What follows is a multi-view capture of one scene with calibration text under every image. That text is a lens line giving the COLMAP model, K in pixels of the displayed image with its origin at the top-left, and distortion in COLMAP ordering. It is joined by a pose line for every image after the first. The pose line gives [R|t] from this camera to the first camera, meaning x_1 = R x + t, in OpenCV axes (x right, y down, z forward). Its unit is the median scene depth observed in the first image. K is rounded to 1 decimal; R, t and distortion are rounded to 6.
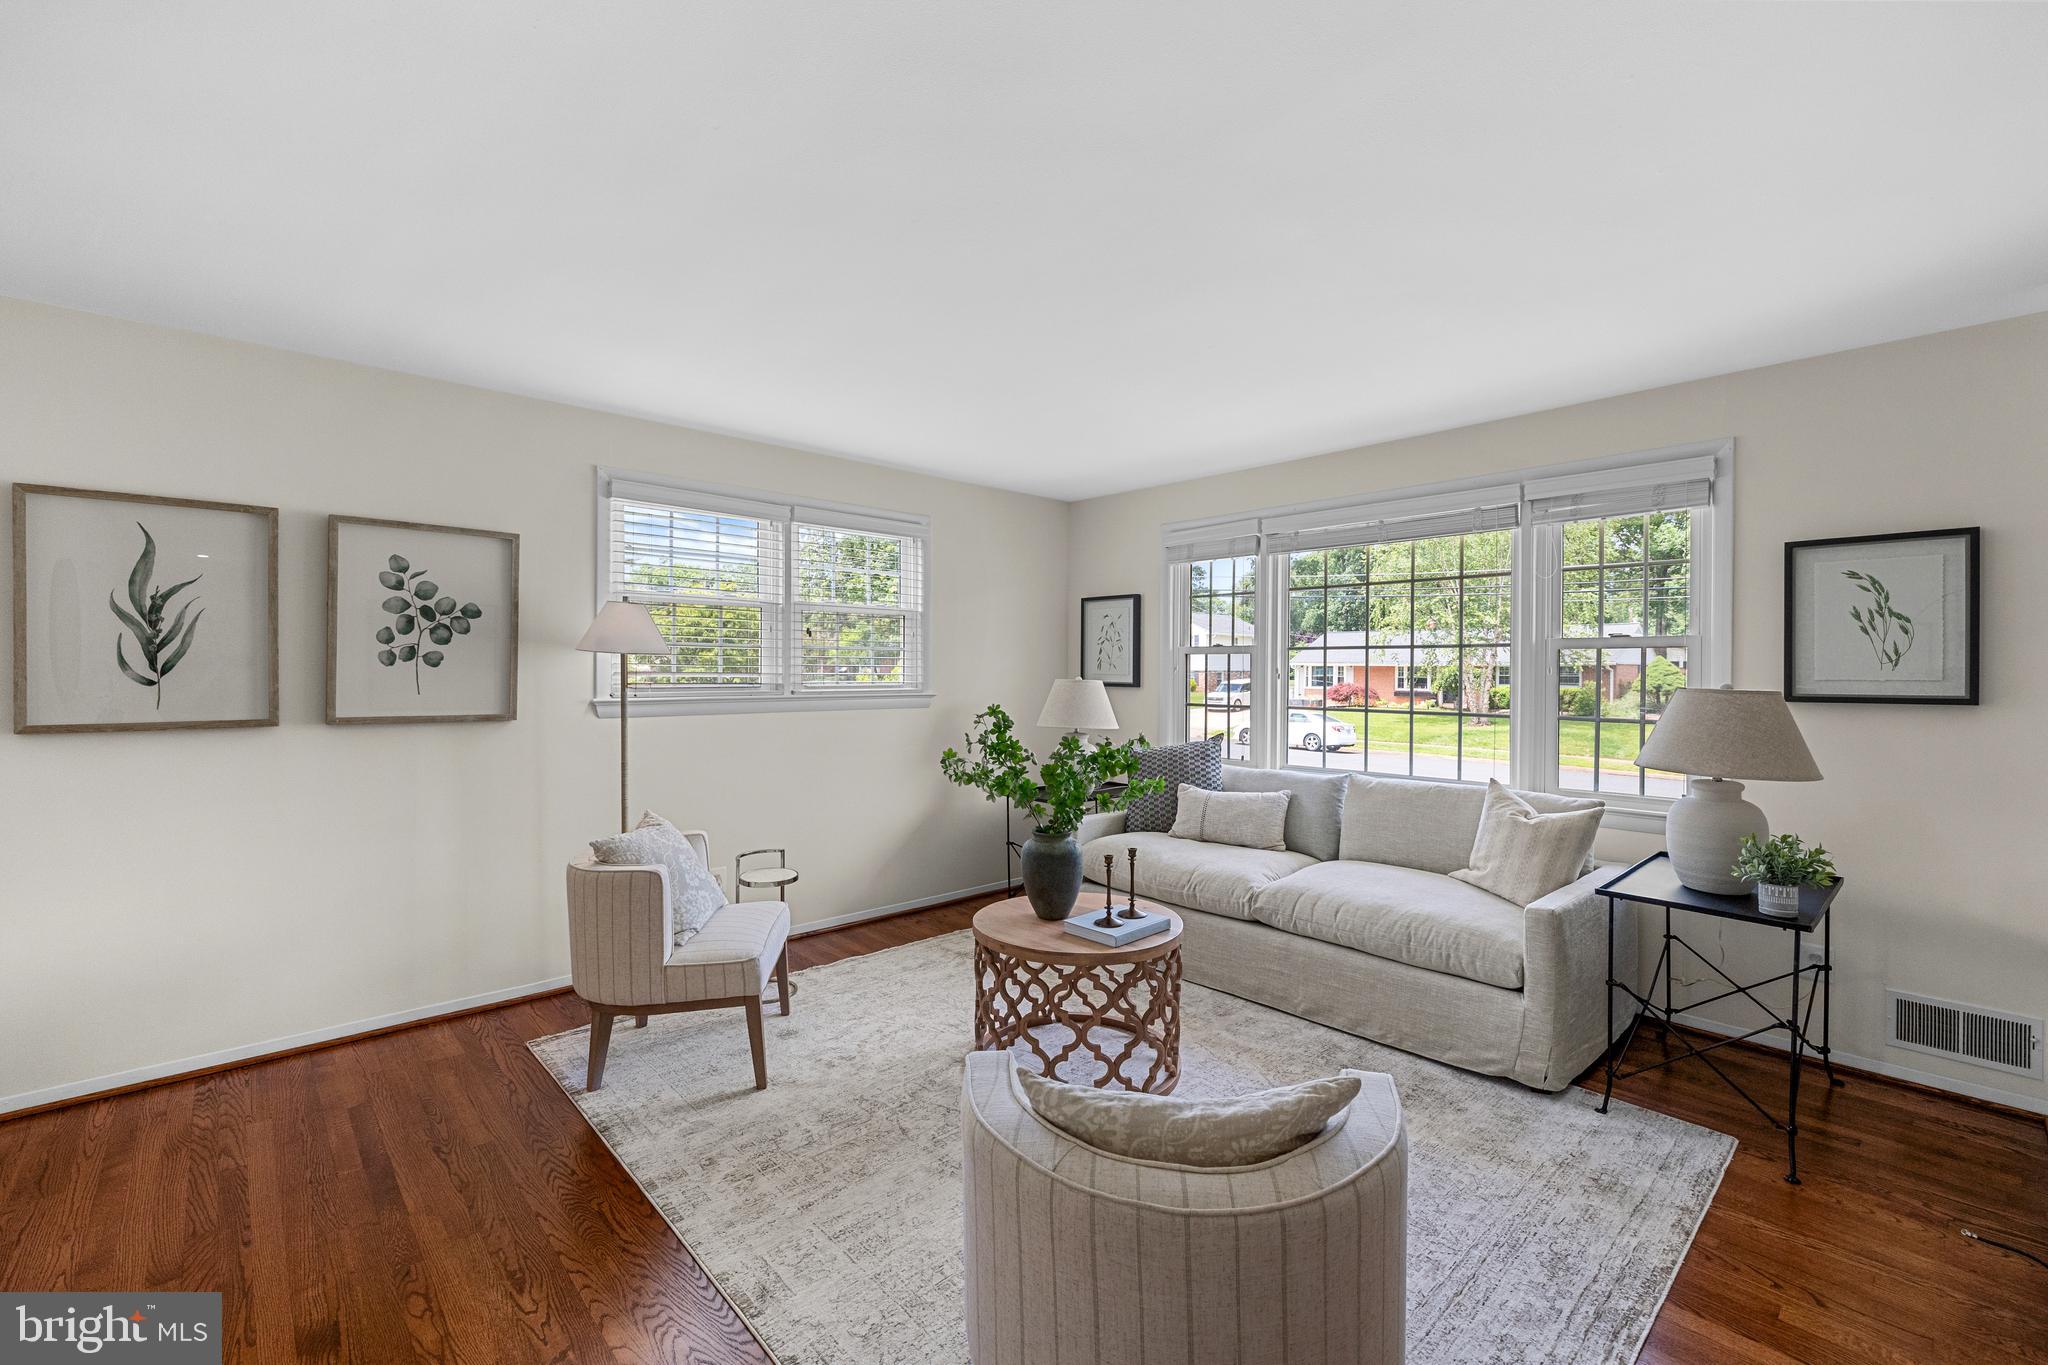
lens RADIAL K [[865.8, 0, 1023.2], [0, 865.8, 668.3], [0, 0, 1]] dist [0.000433, 0.000781]
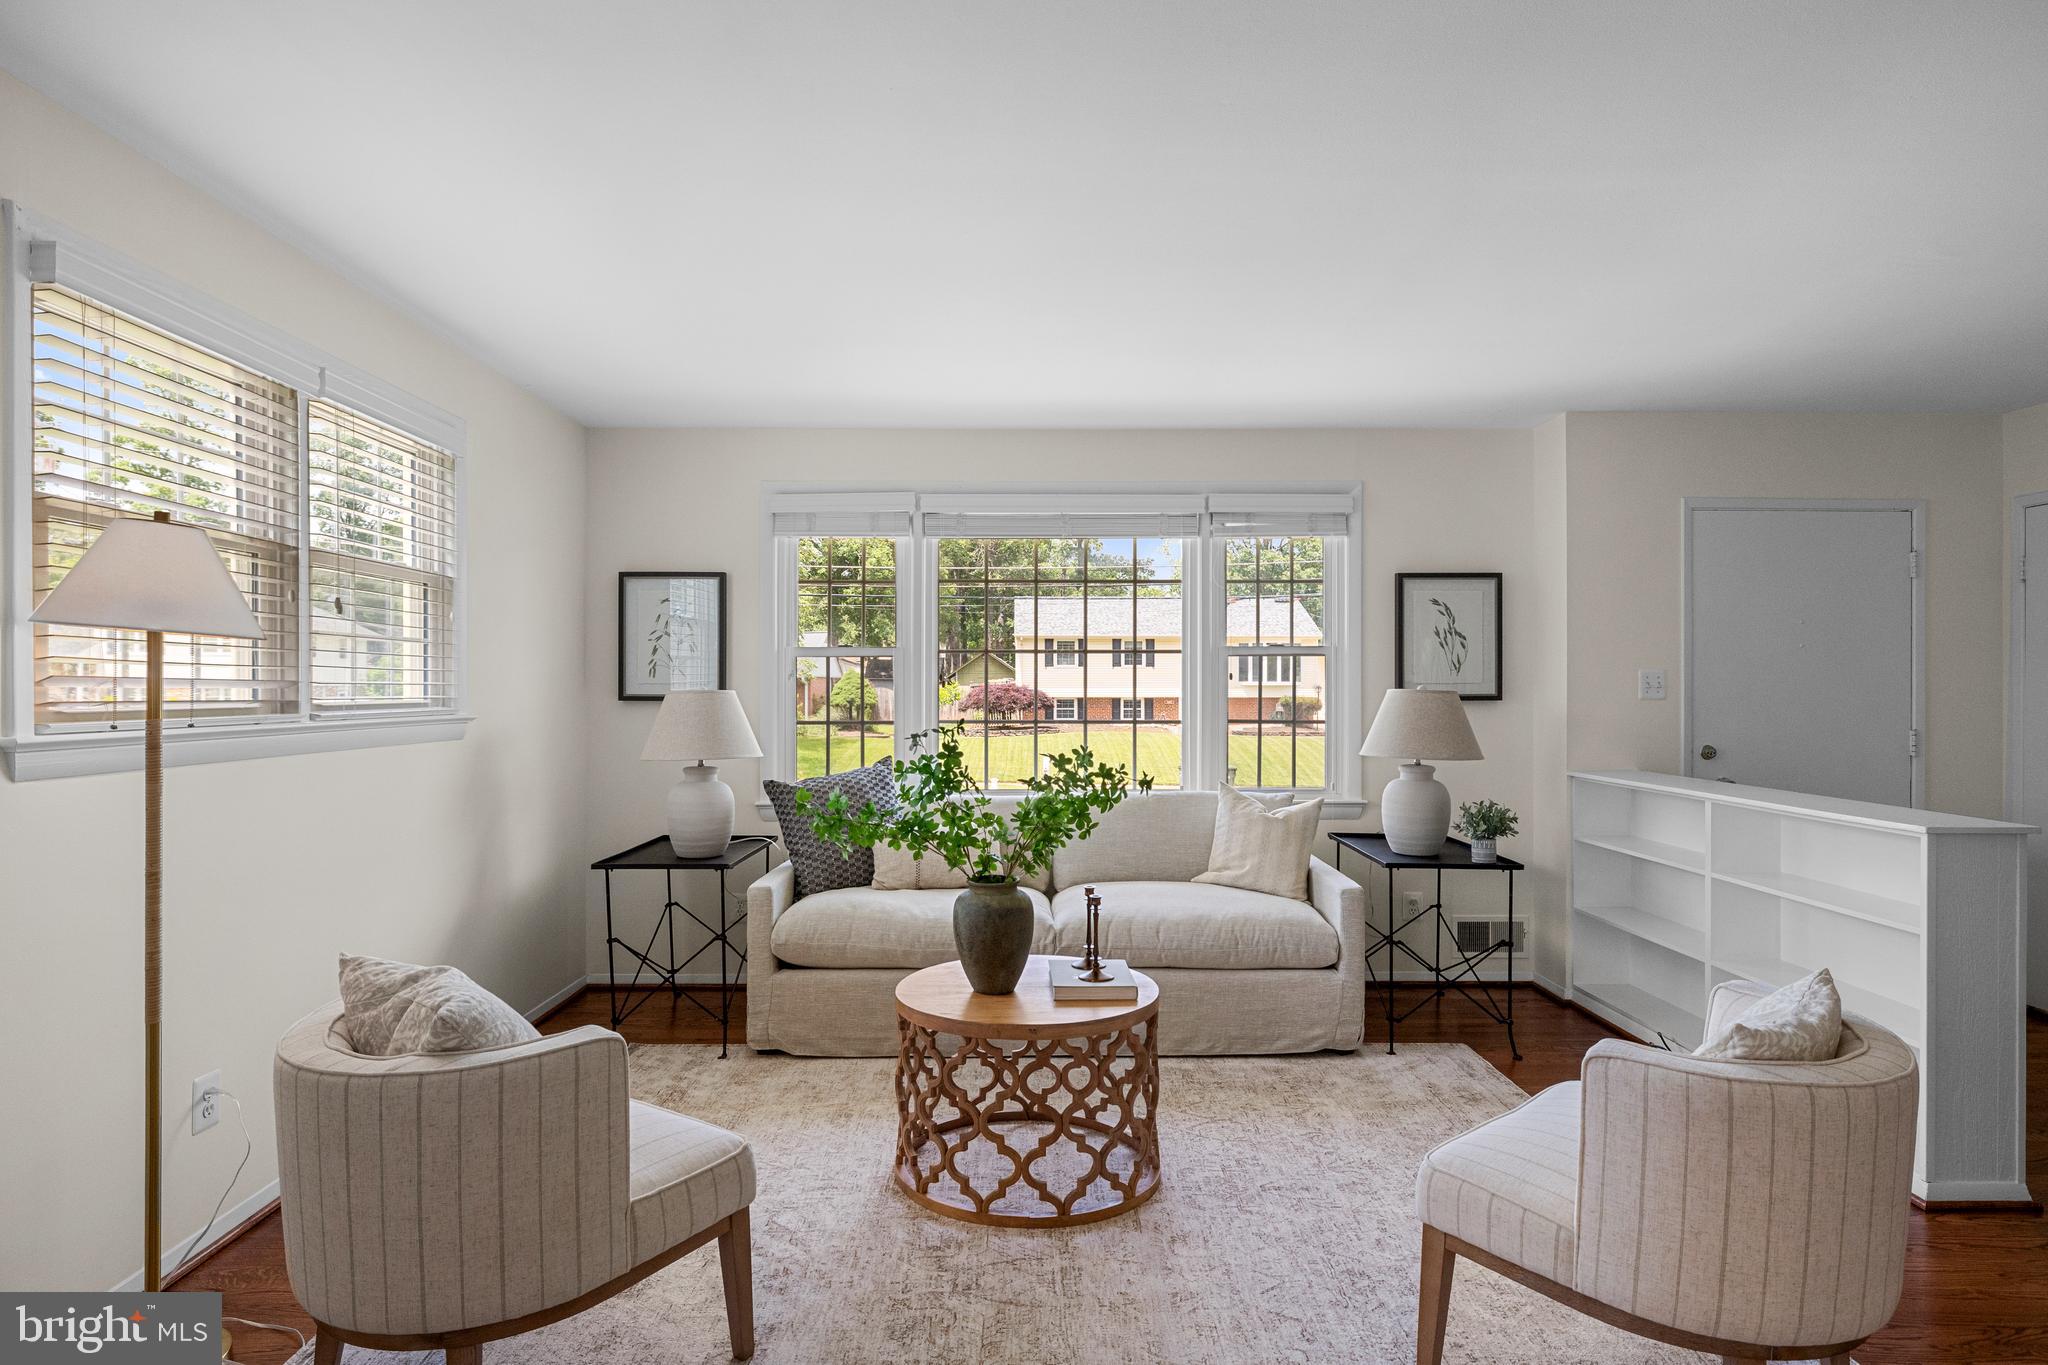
lens RADIAL K [[1151.6, 0, 1027.2], [0, 1151.6, 689.3], [0, 0, 1]] dist [-0.000602, -0.000169]
pose [[0.671377, -0.006156, 0.741090, -0.693272], [0.001376, 0.999974, 0.007059, 0.009301], [-0.741114, -0.003720, 0.671368, 0.281717]]
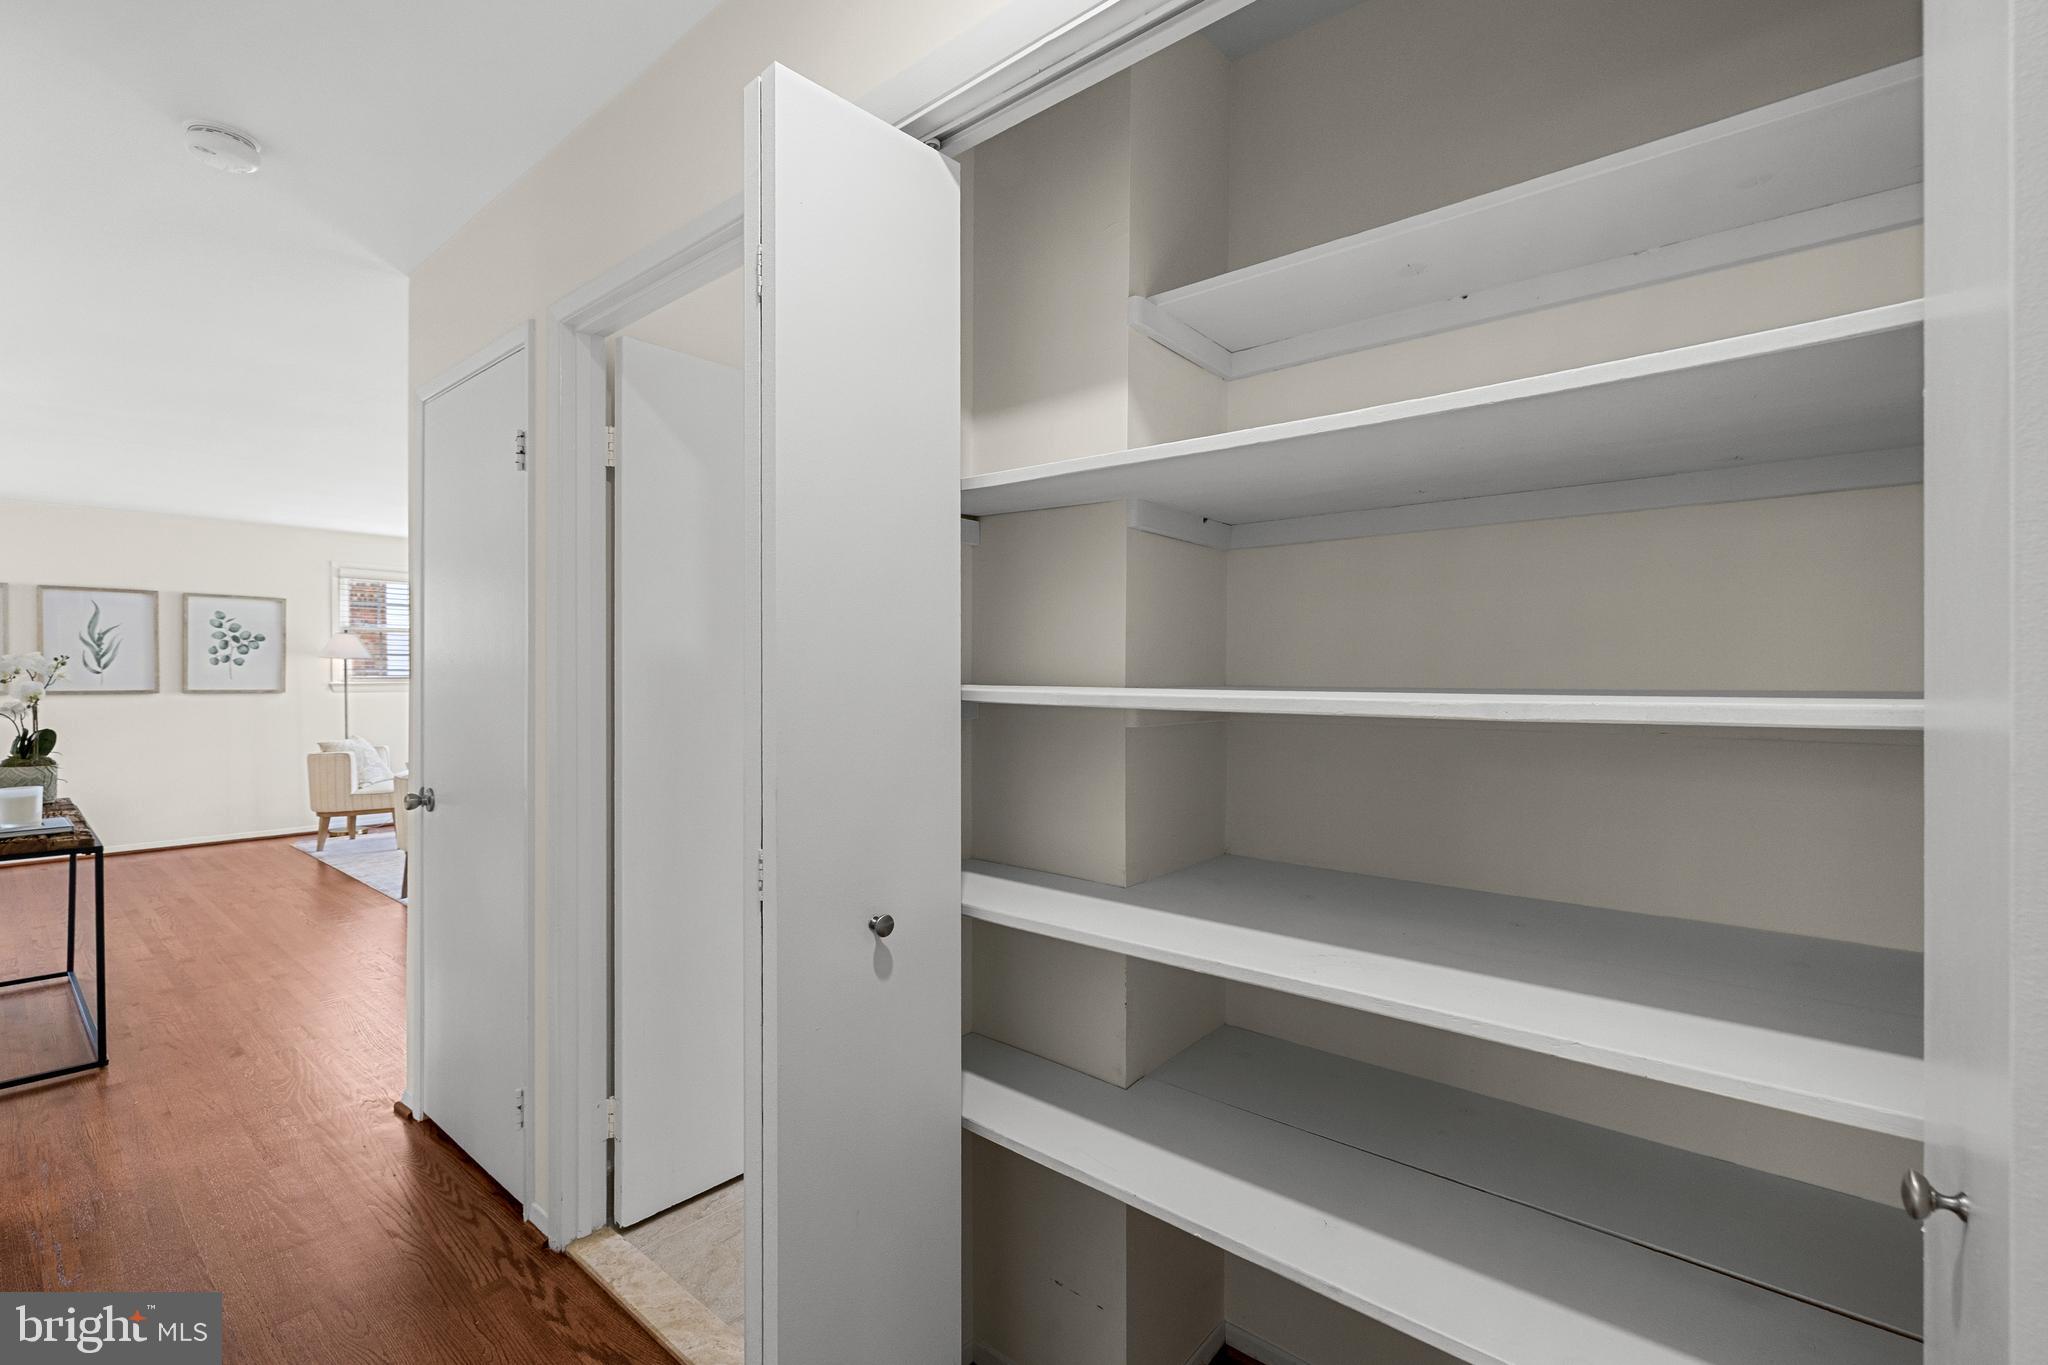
lens RADIAL K [[865.8, 0, 998.1], [0, 865.8, 681.3], [0, 0, 1]] dist [0.000433, 0.000781]
pose [[0.992120, -0.004878, 0.125198, 0.914955], [0.003339, 0.999916, 0.012496, 0.017812], [-0.125249, -0.011979, 0.992053, -1.366241]]
